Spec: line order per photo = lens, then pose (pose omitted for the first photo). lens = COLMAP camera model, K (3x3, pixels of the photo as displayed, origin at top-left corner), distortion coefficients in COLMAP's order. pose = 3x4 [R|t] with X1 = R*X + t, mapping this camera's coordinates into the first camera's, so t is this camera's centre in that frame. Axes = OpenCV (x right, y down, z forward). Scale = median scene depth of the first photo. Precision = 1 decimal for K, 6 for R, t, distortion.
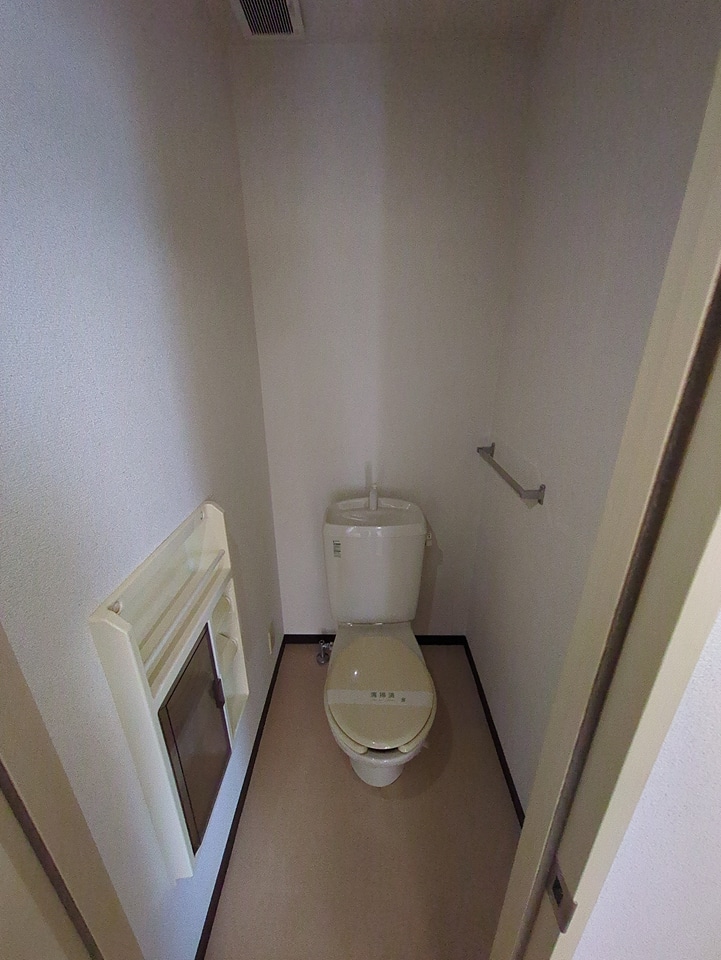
lens RADIAL K [[378.9, 0, 360.5], [0, 378.9, 480.0], [0, 0, 1]] dist [0.000981, -0.002528]
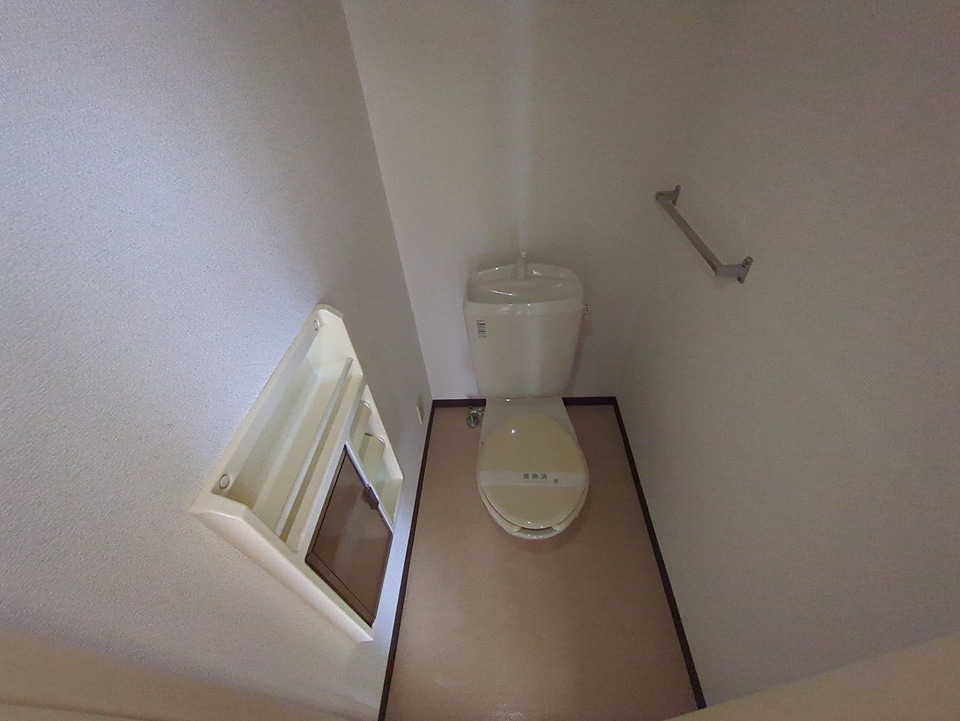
lens RADIAL K [[378.9, 0, 483.2], [0, 378.9, 360.6], [0, 0, 1]] dist [0.000981, -0.002528]
pose [[0.997866, -0.029352, -0.058325, -0.010540], [0.049302, 0.924362, 0.378318, -0.101640], [0.042809, -0.380387, 0.923836, 0.183125]]
